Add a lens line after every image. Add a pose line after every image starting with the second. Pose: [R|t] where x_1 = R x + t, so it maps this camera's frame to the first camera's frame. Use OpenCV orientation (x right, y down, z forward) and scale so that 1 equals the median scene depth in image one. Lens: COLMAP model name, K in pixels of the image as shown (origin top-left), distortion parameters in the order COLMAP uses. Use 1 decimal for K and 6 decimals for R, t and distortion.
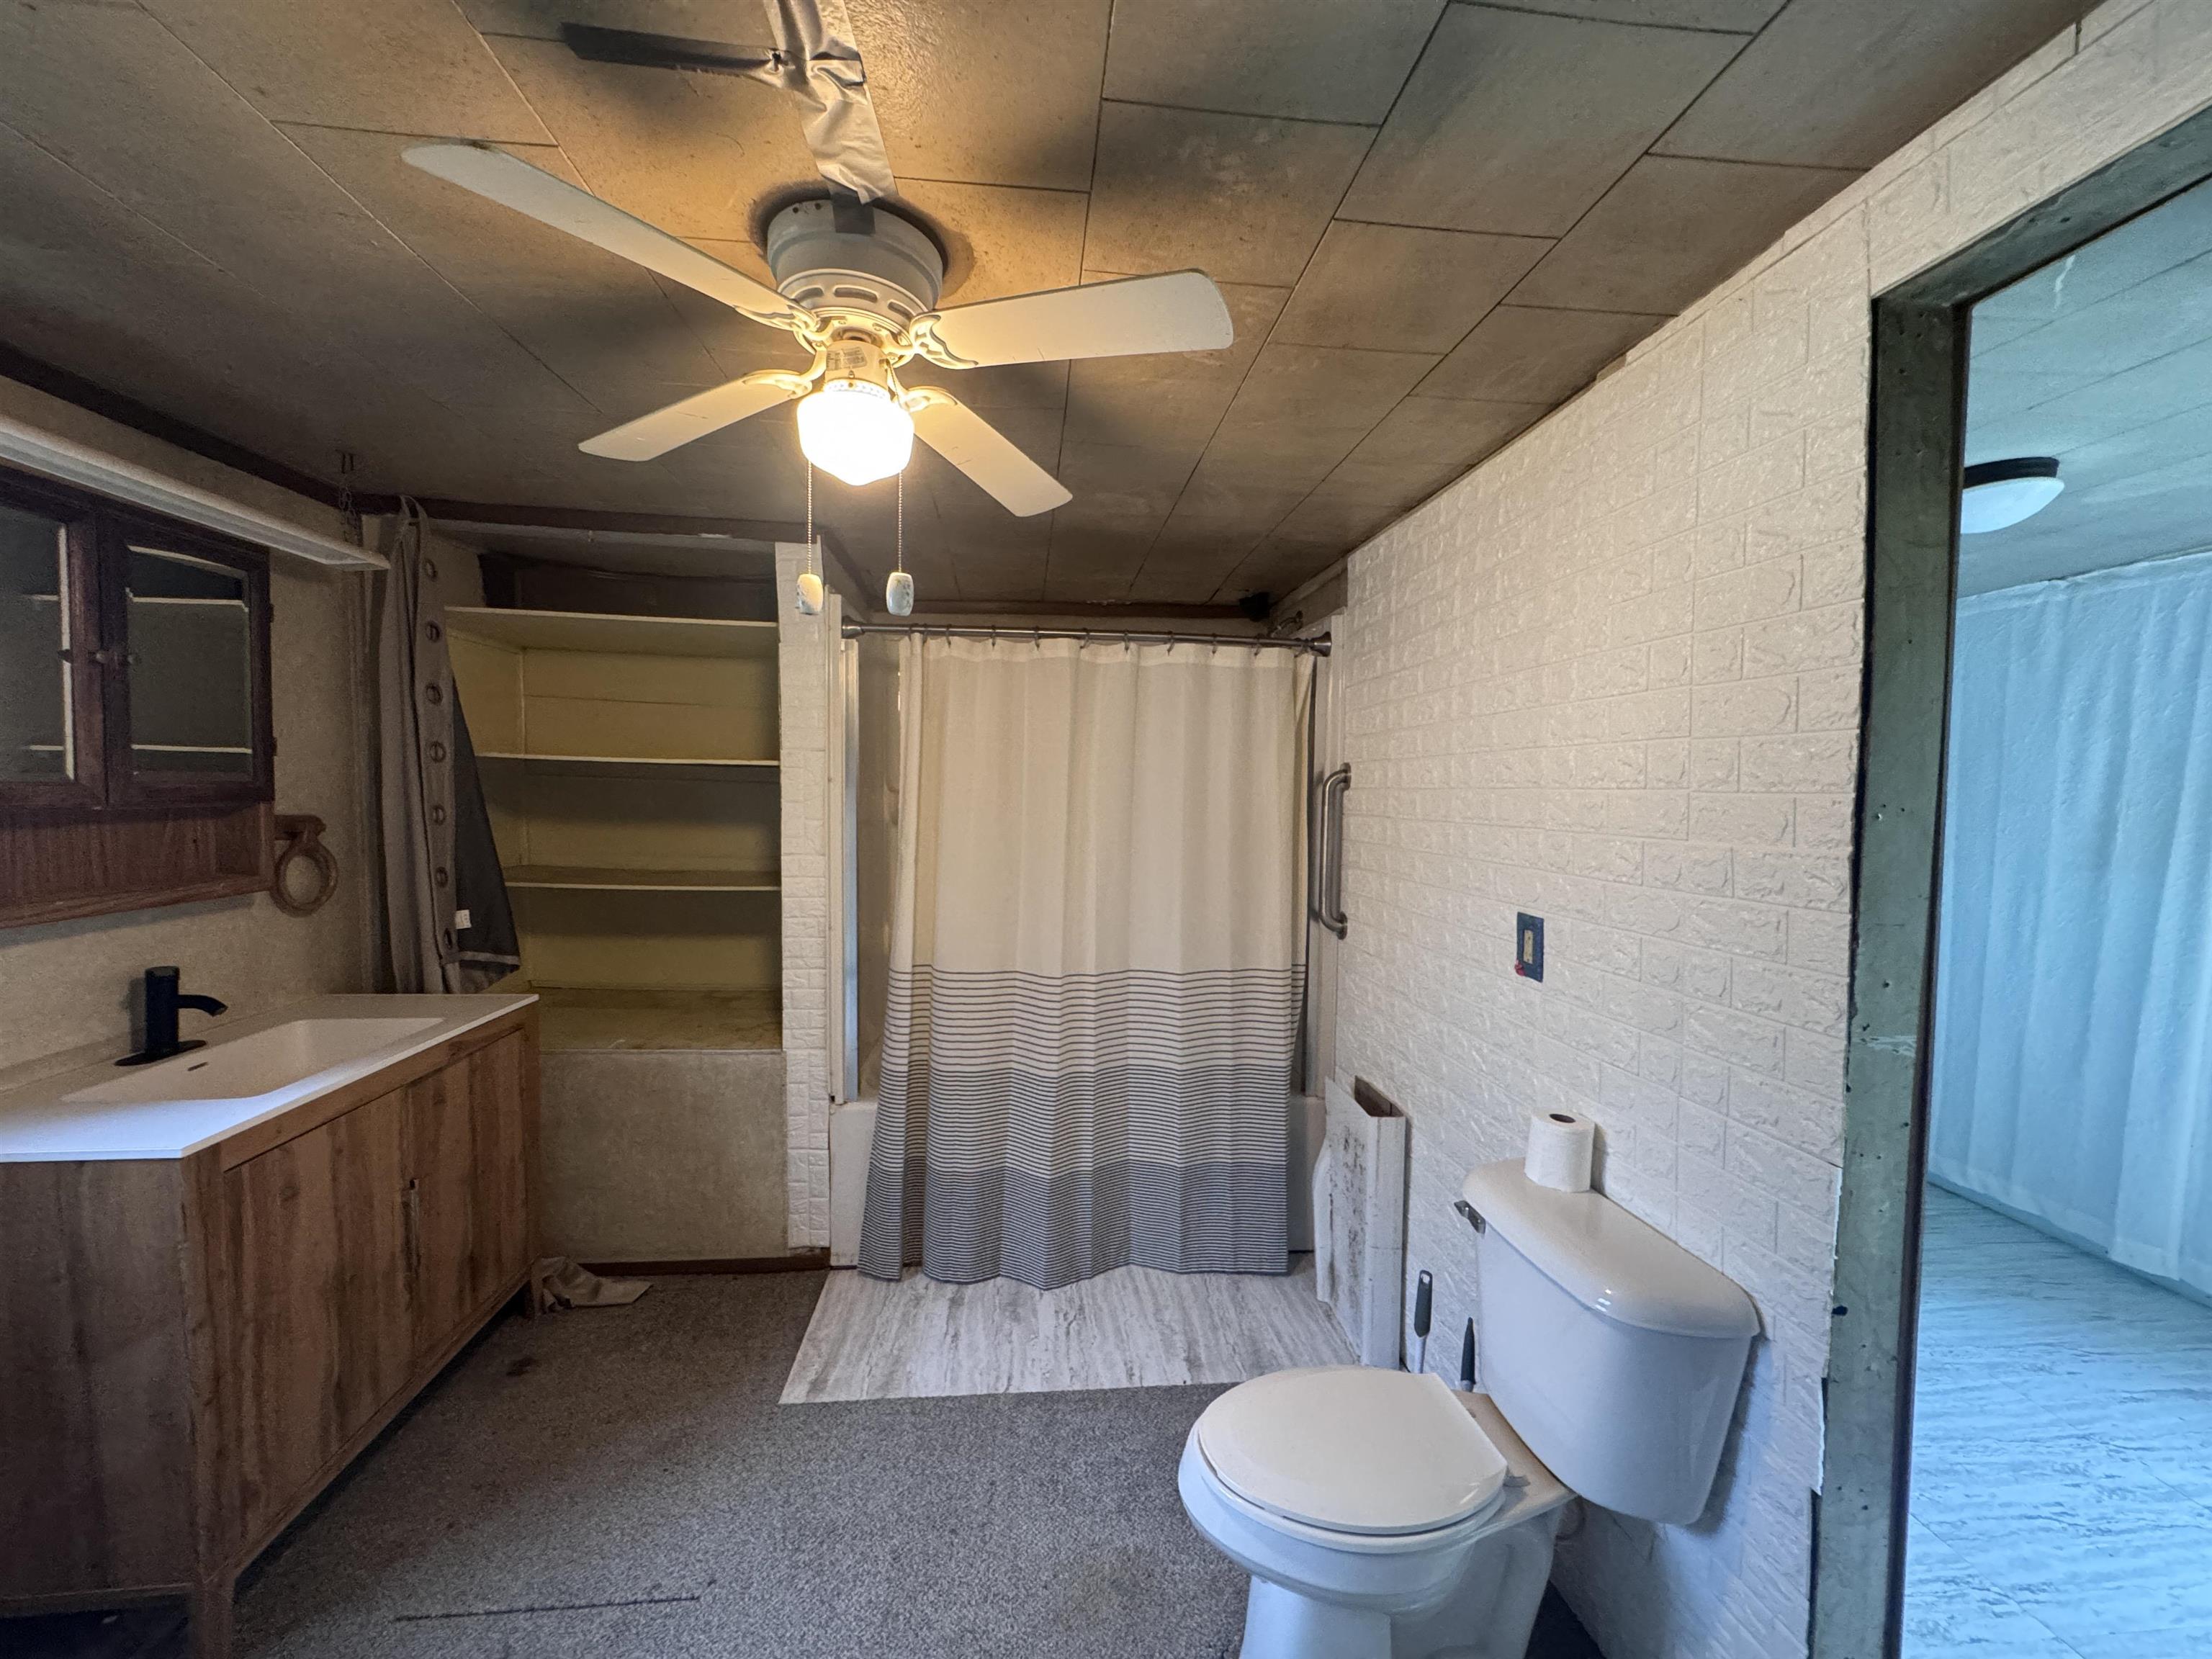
lens RADIAL K [[884.4, 0, 1106.0], [0, 884.4, 829.5], [0, 0, 1]] dist [-0.002259, 0.000599]
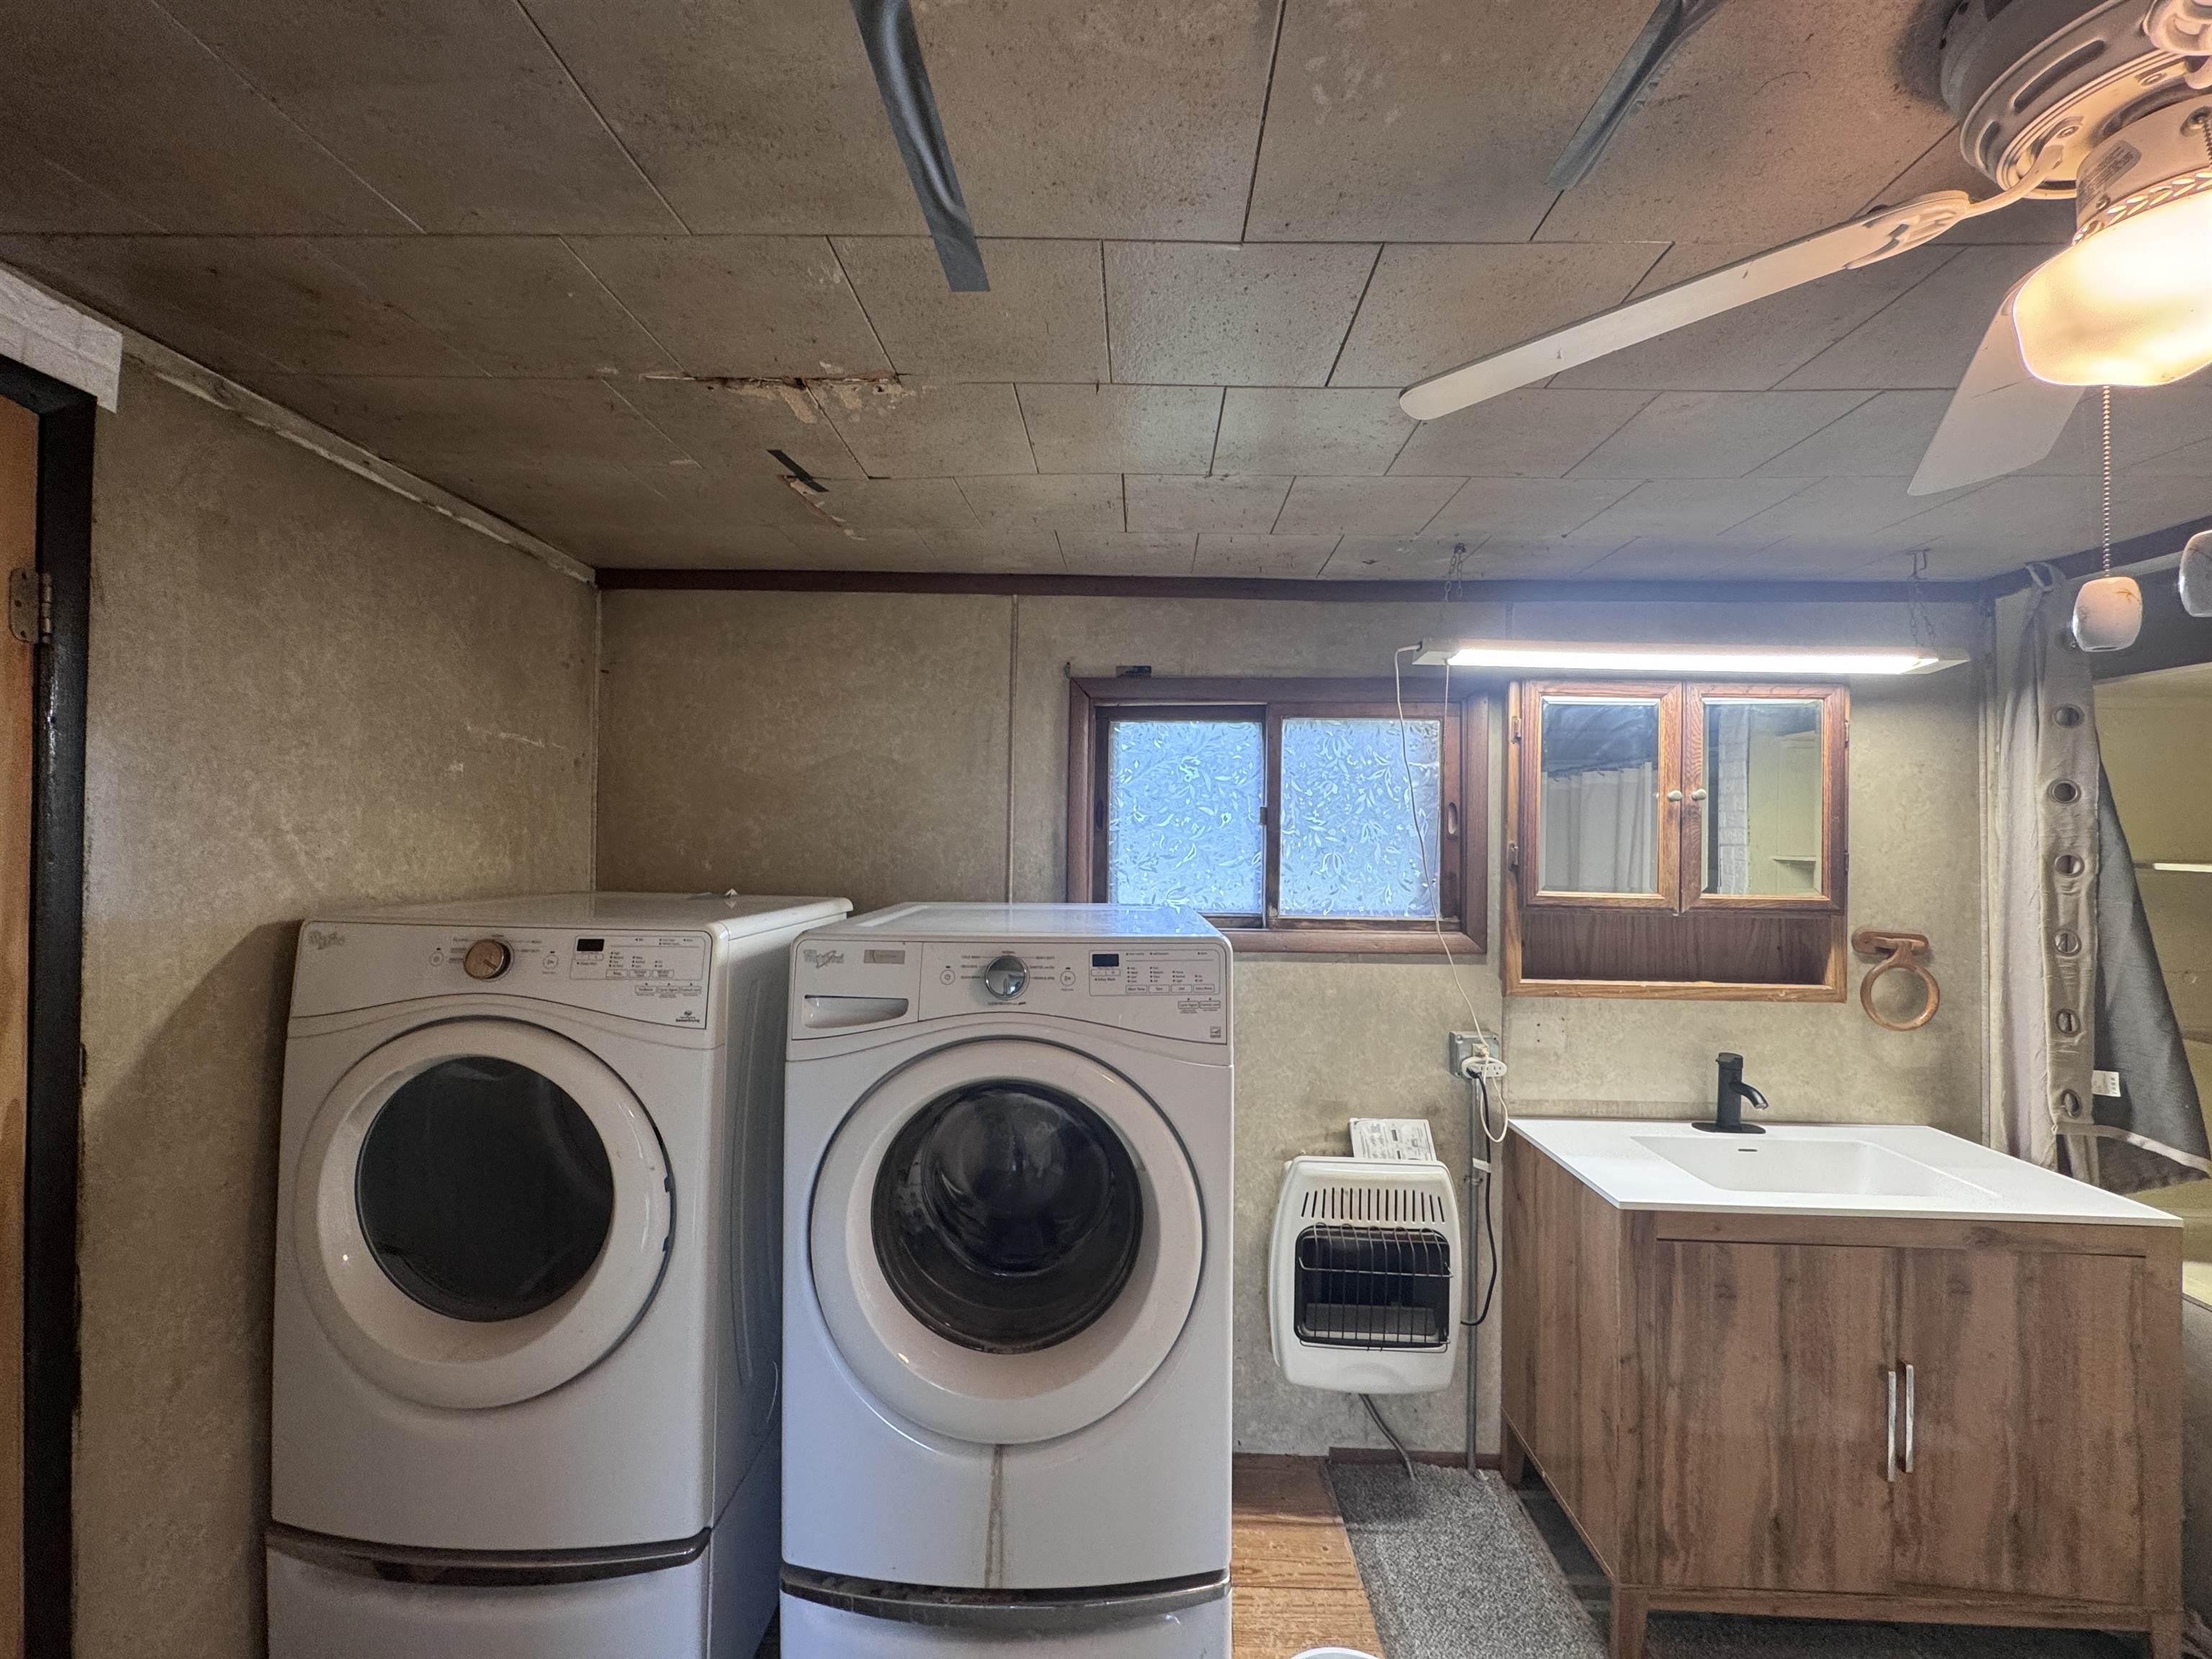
lens RADIAL K [[884.4, 0, 1106.0], [0, 884.4, 829.5], [0, 0, 1]] dist [-0.002259, 0.000599]
pose [[-0.132501, -0.032790, -0.990640, 0.170259], [-0.069160, 0.997323, -0.023760, -0.044701], [0.988767, 0.065365, -0.134414, 0.273887]]
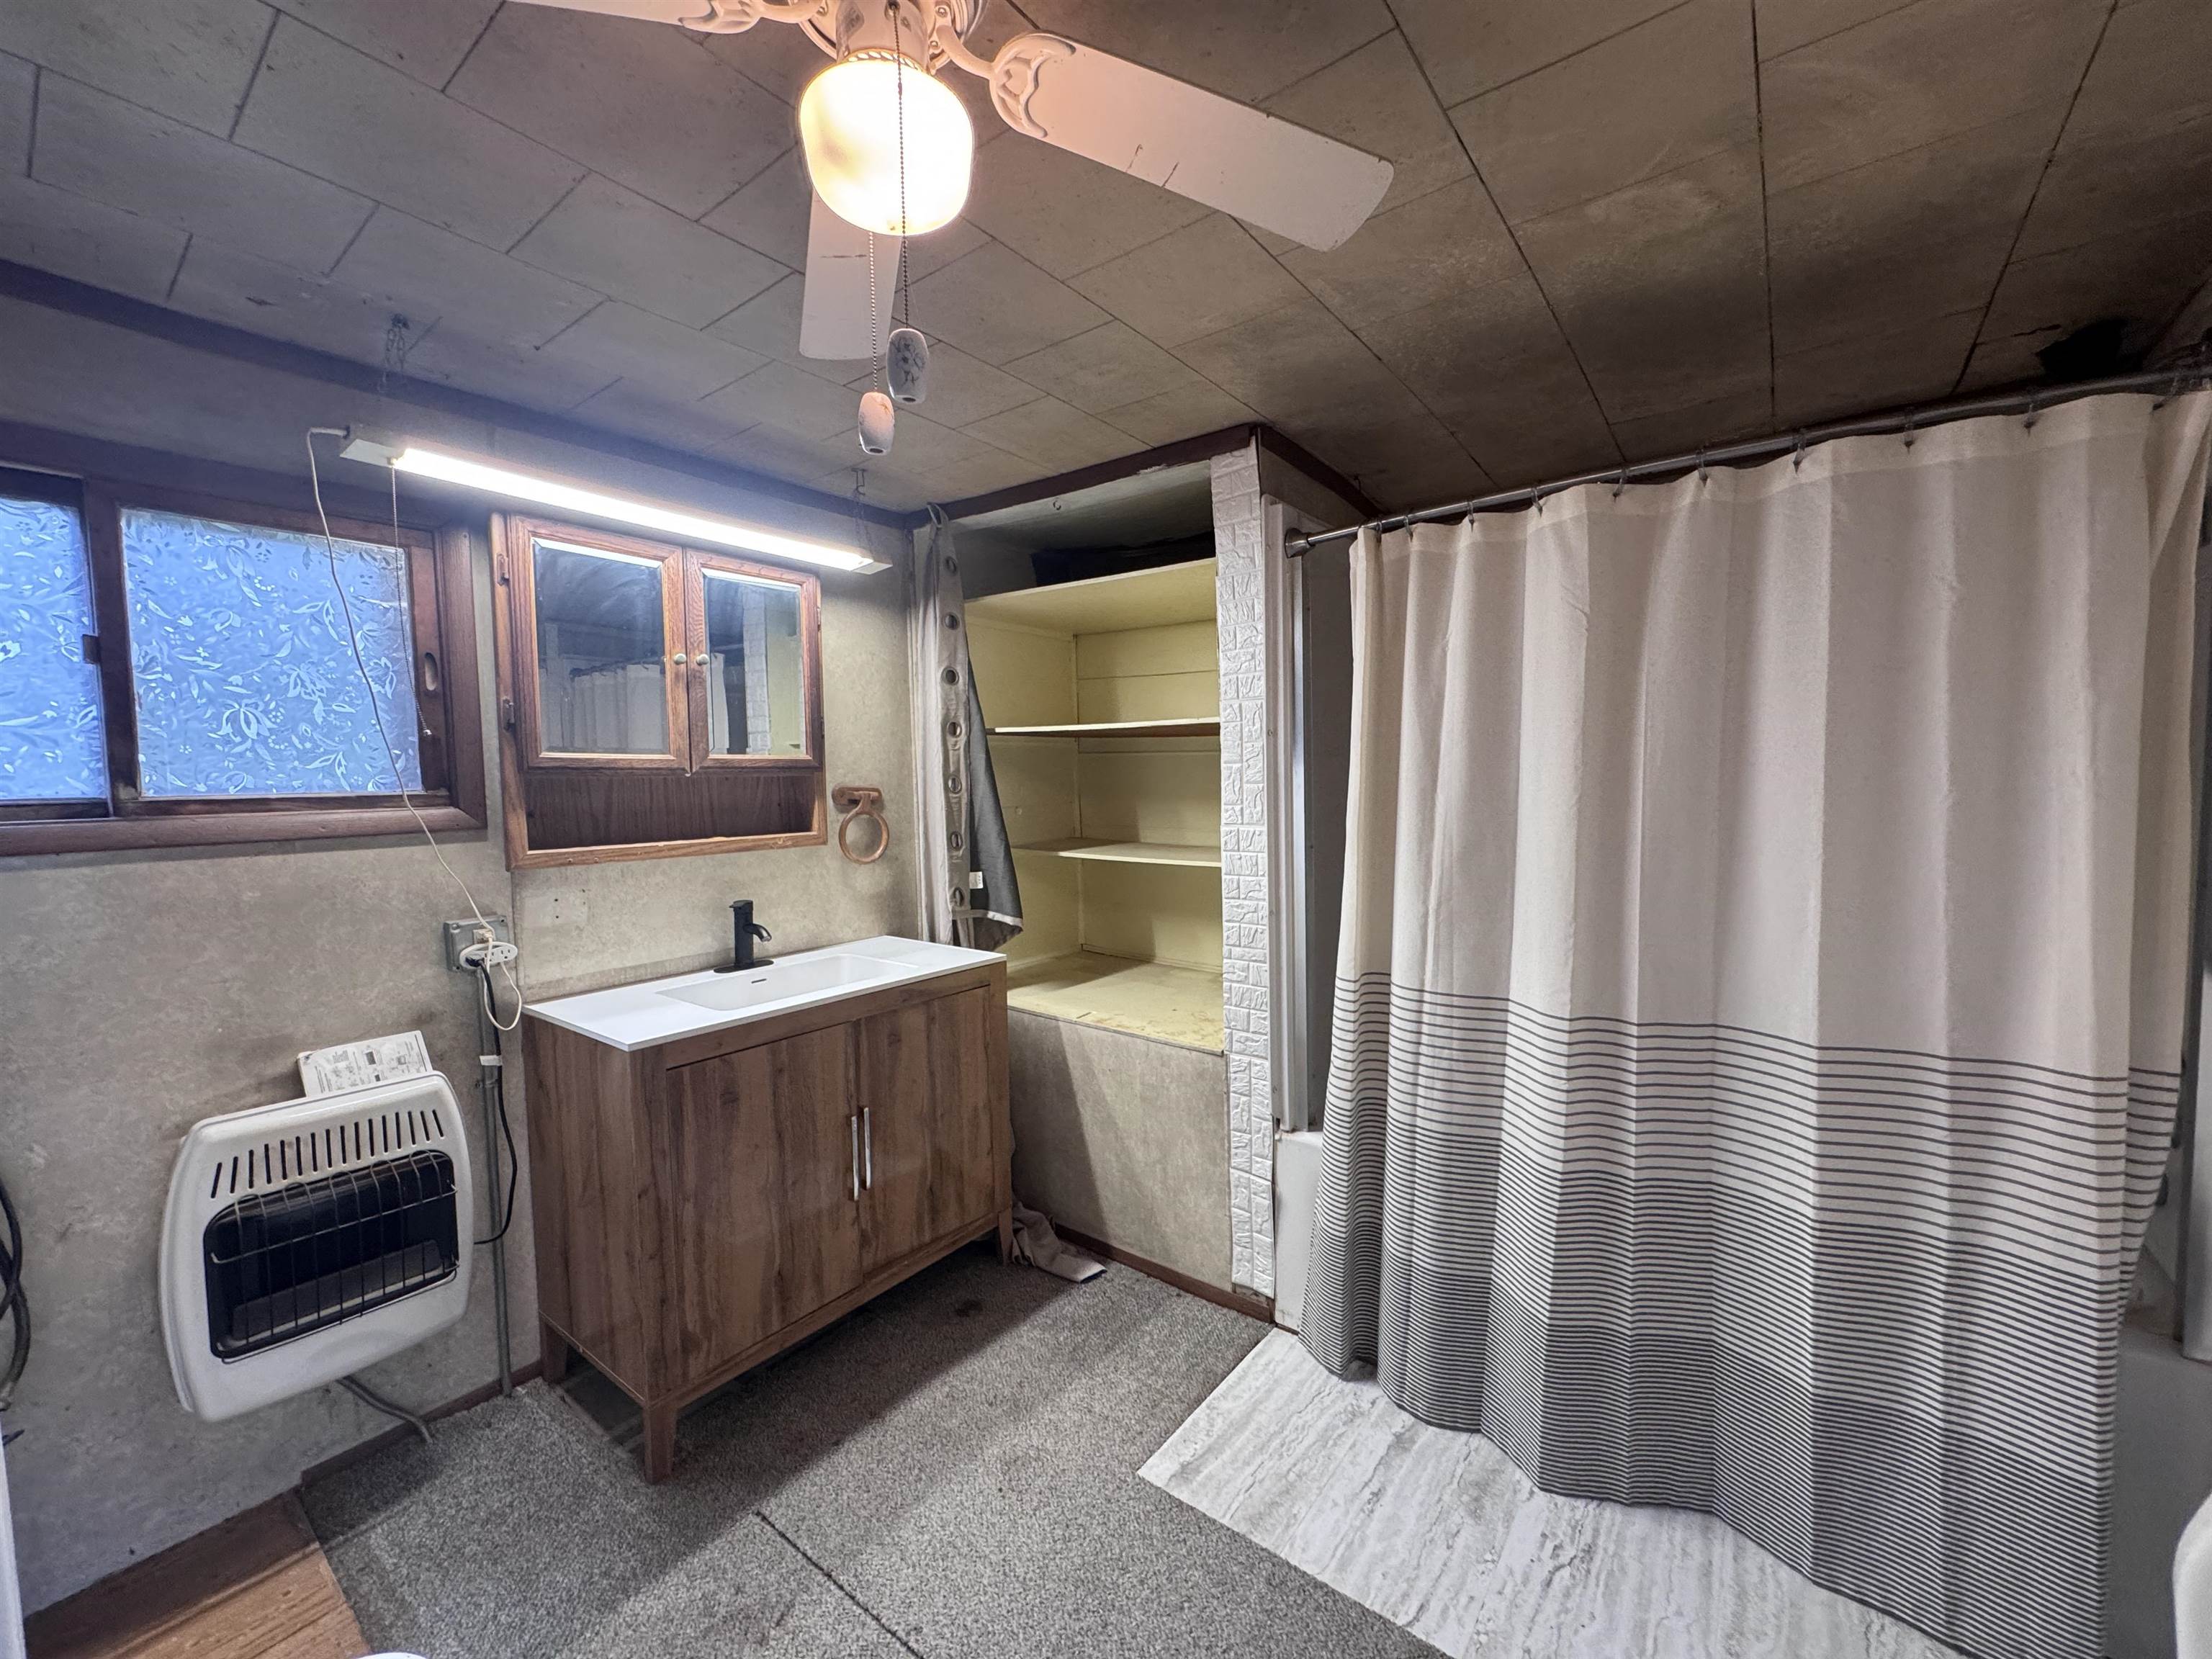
lens RADIAL K [[884.4, 0, 1106.0], [0, 884.4, 829.5], [0, 0, 1]] dist [-0.002259, 0.000599]
pose [[0.726165, 0.012467, -0.687407, 0.170584], [-0.007626, 0.999920, 0.010080, 0.030792], [0.687478, -0.002078, 0.726202, 0.360856]]
